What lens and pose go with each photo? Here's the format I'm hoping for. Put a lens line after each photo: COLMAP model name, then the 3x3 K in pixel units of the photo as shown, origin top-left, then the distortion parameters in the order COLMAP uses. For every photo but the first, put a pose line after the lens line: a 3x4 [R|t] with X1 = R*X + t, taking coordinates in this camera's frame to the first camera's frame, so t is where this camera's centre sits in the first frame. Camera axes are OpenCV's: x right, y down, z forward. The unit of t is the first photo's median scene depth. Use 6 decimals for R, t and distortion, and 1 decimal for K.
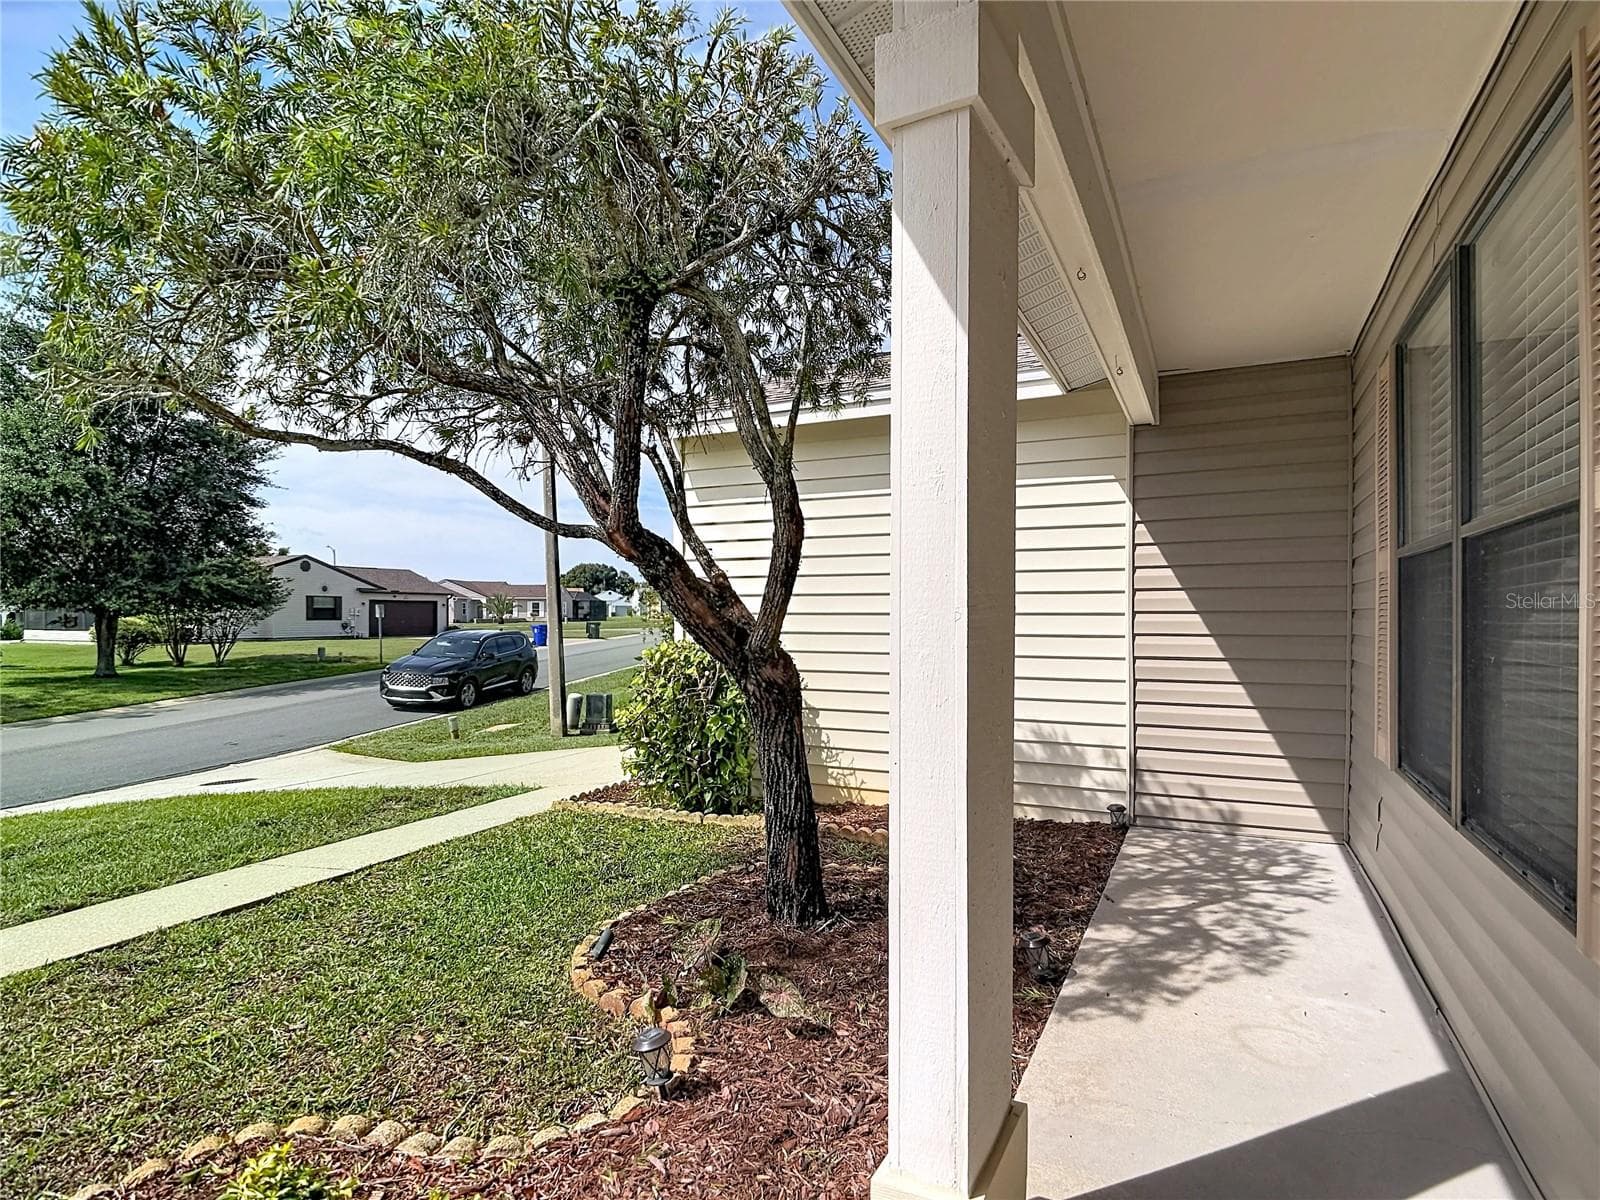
lens RADIAL K [[863.0, 0, 800.0], [0, 863.0, 600.0], [0, 0, 1]] dist [0.001979, 0.001510]
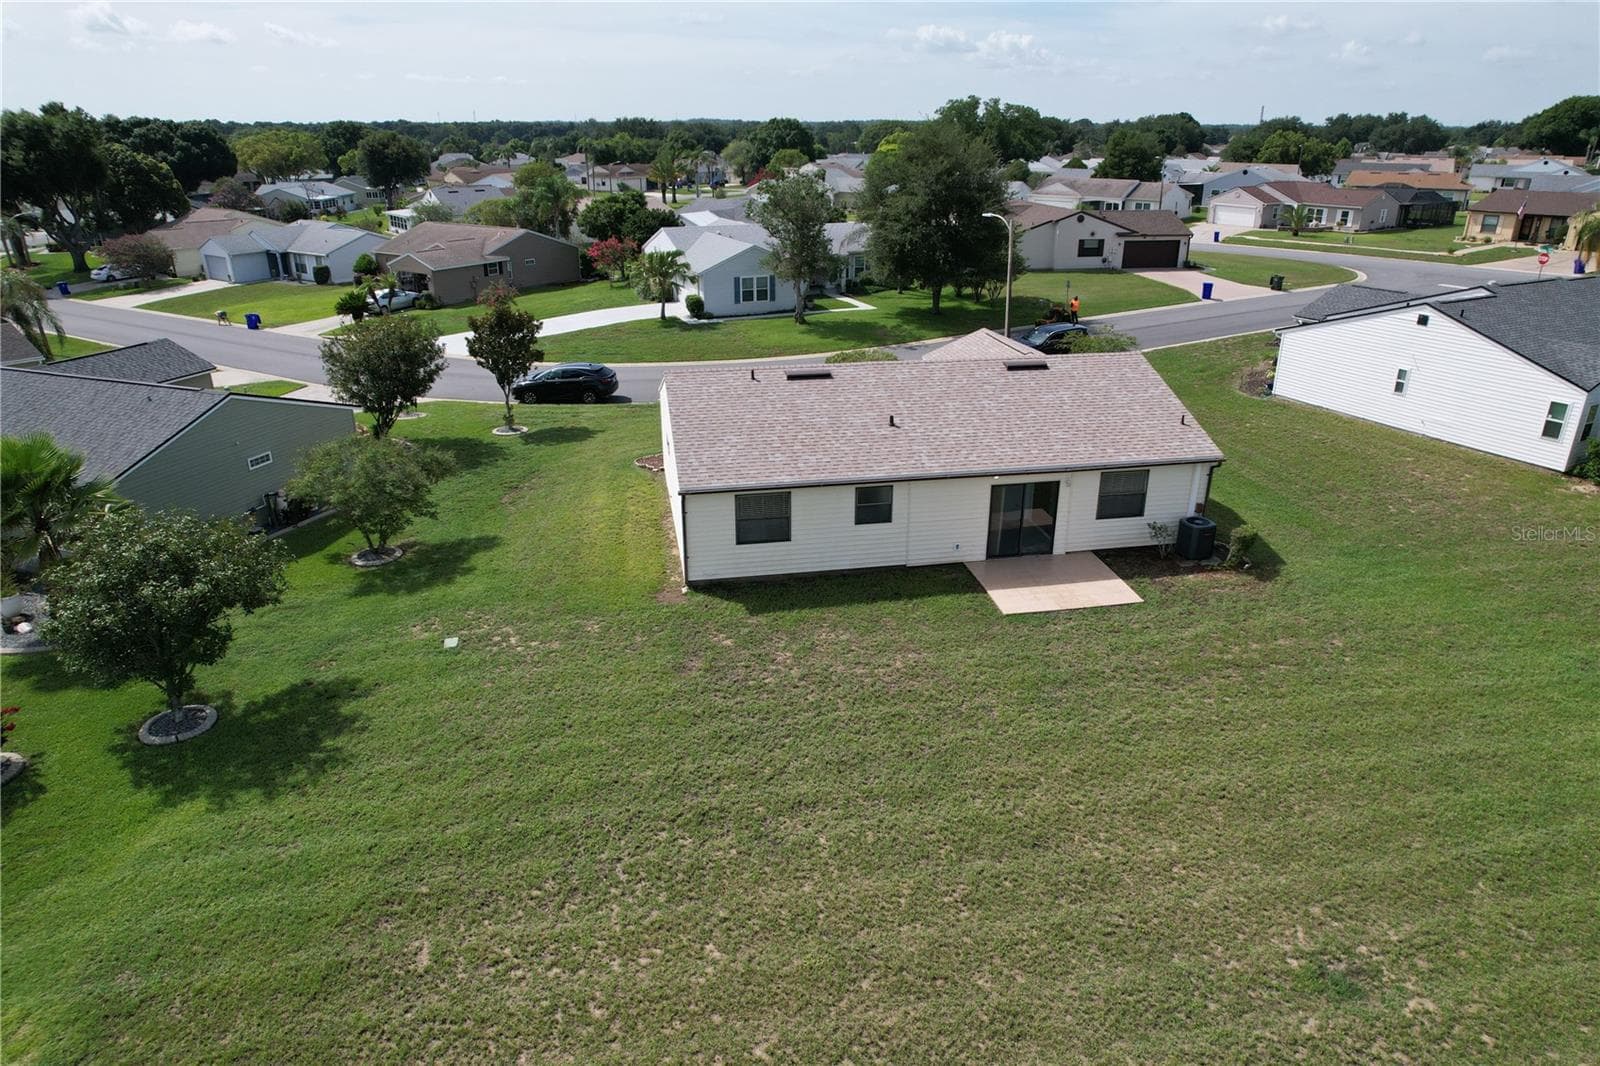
lens RADIAL K [[1019.9, 0, 811.9], [0, 1019.9, 535.9], [0, 0, 1]] dist [-0.080174, 0.075589]
pose [[0.605102, 0.301133, -0.737001, 0.500925], [0.011369, 0.922346, 0.386198, -0.185664], [0.796067, -0.242069, 0.554690, -0.376995]]
